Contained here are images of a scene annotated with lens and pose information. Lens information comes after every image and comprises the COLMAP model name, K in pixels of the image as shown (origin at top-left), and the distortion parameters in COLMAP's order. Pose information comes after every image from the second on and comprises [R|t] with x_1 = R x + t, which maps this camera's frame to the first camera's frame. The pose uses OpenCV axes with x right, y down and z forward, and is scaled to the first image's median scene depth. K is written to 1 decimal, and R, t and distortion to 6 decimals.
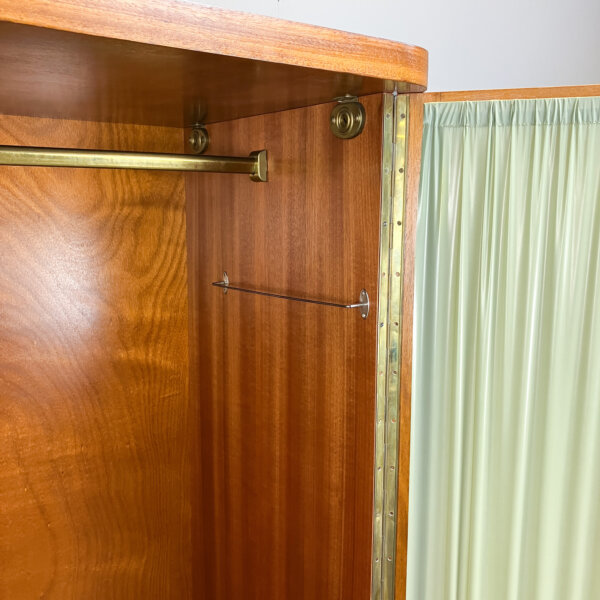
lens RADIAL K [[675.9, 0, 301.3], [0, 675.9, 317.7], [0, 0, 1]] dist [0.006304, -0.019724]
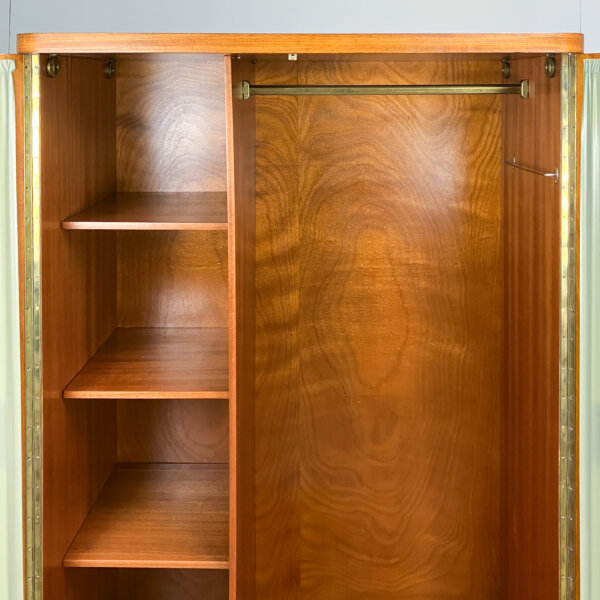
lens RADIAL K [[675.9, 0, 301.3], [0, 675.9, 317.7], [0, 0, 1]] dist [0.006304, -0.019724]
pose [[0.801681, 0.182912, -0.569080, 0.415349], [-0.089498, 0.978030, 0.188277, 0.046923], [0.591015, -0.100006, 0.800438, -0.543399]]
